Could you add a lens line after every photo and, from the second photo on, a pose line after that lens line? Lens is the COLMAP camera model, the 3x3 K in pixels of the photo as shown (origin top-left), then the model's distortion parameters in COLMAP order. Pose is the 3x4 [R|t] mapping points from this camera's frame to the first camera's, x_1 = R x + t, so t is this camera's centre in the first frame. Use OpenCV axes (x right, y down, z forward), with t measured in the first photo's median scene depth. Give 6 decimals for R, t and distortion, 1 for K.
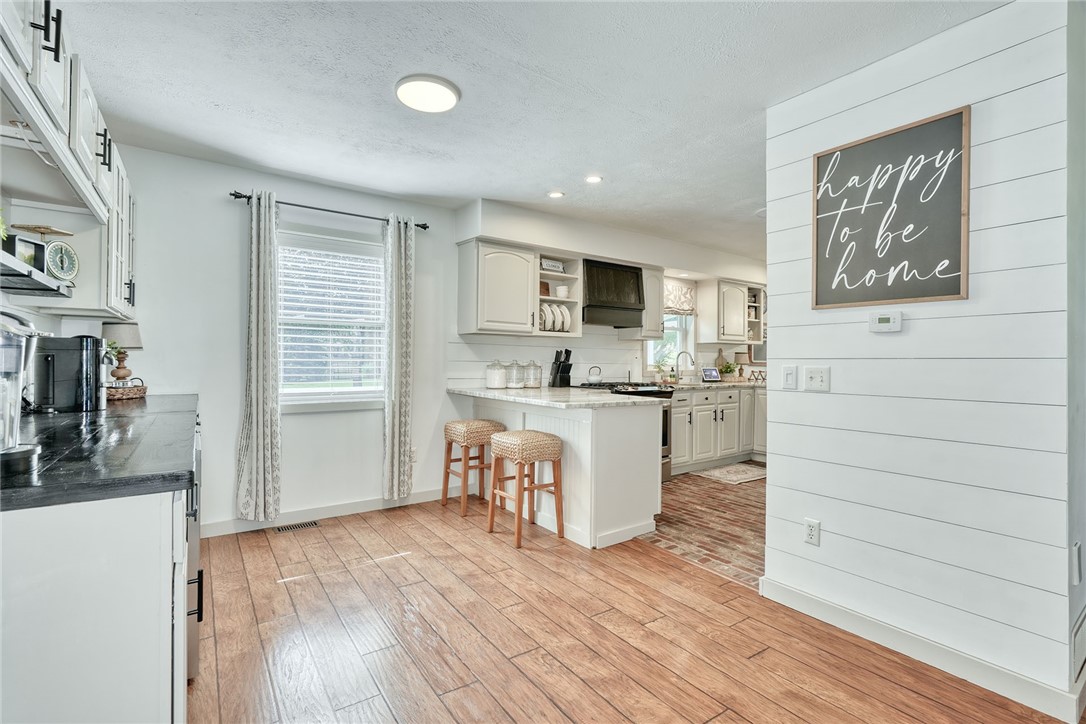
lens RADIAL K [[496.3, 0, 540.3], [0, 496.3, 358.8], [0, 0, 1]] dist [-0.002361, 0.002499]
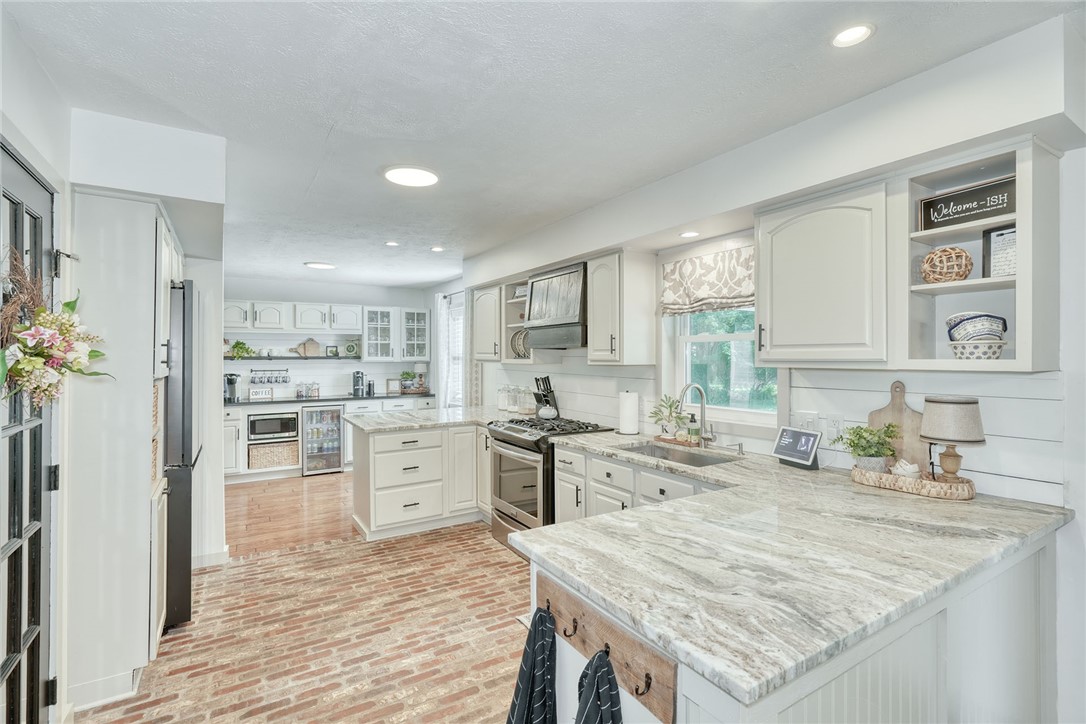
lens RADIAL K [[496.3, 0, 536.2], [0, 496.3, 355.8], [0, 0, 1]] dist [-0.002361, 0.002499]
pose [[-0.067060, -0.008725, -0.997711, 1.227430], [0.008344, 0.999922, -0.009305, -0.062973], [0.997714, -0.008948, -0.066982, 1.335031]]
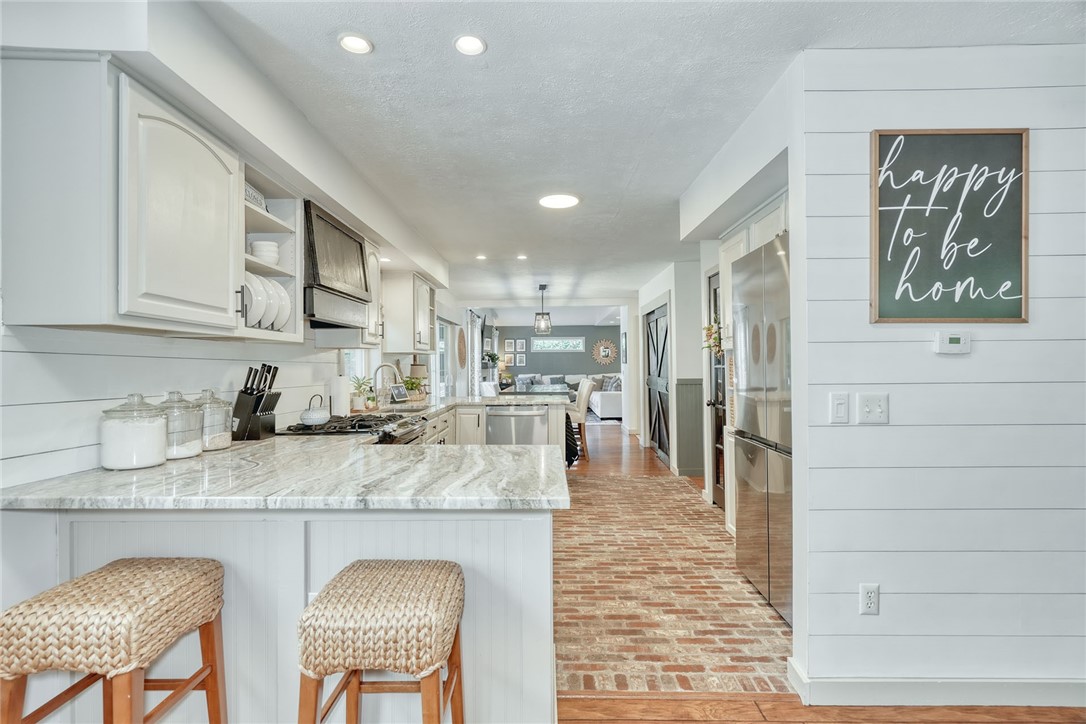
lens RADIAL K [[496.3, 0, 543.9], [0, 496.3, 363.5], [0, 0, 1]] dist [-0.002361, 0.002499]
pose [[0.588043, -0.006827, 0.808800, -0.251552], [0.008537, 0.999961, 0.002234, -0.024155], [-0.808784, 0.005591, 0.588079, 0.582833]]
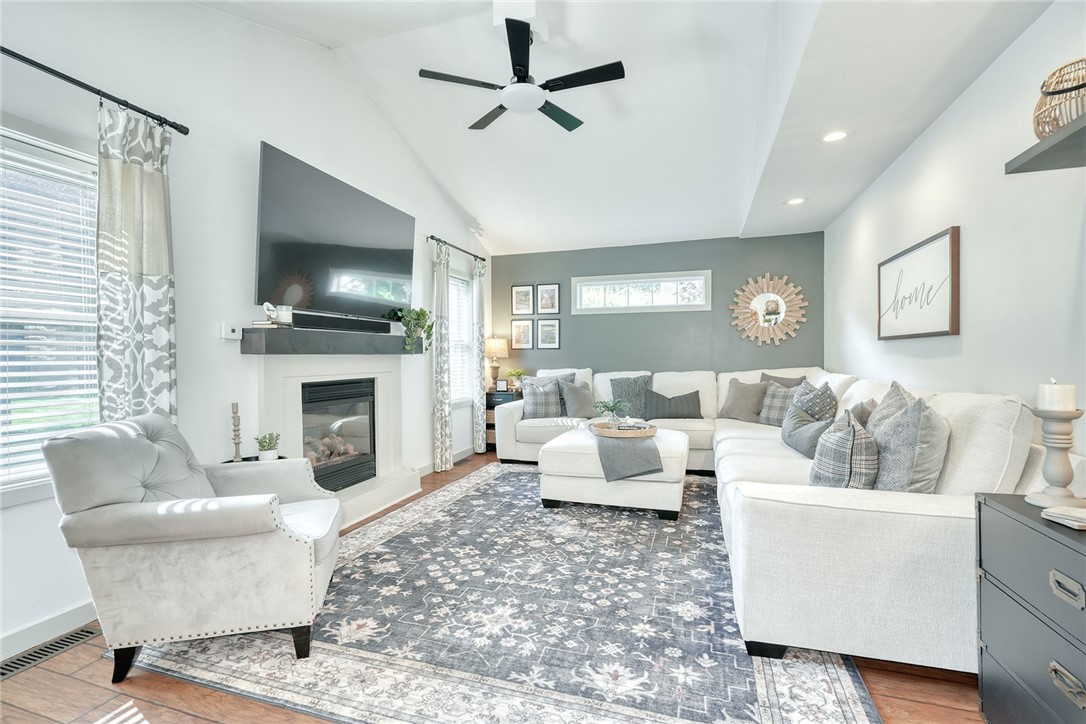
lens RADIAL K [[496.3, 0, 550.6], [0, 496.3, 355.2], [0, 0, 1]] dist [-0.002361, 0.002499]
pose [[0.793543, -0.013003, 0.608375, 1.855902], [0.012195, 0.999911, 0.005464, 0.014739], [-0.608392, 0.003083, 0.793631, 1.761043]]
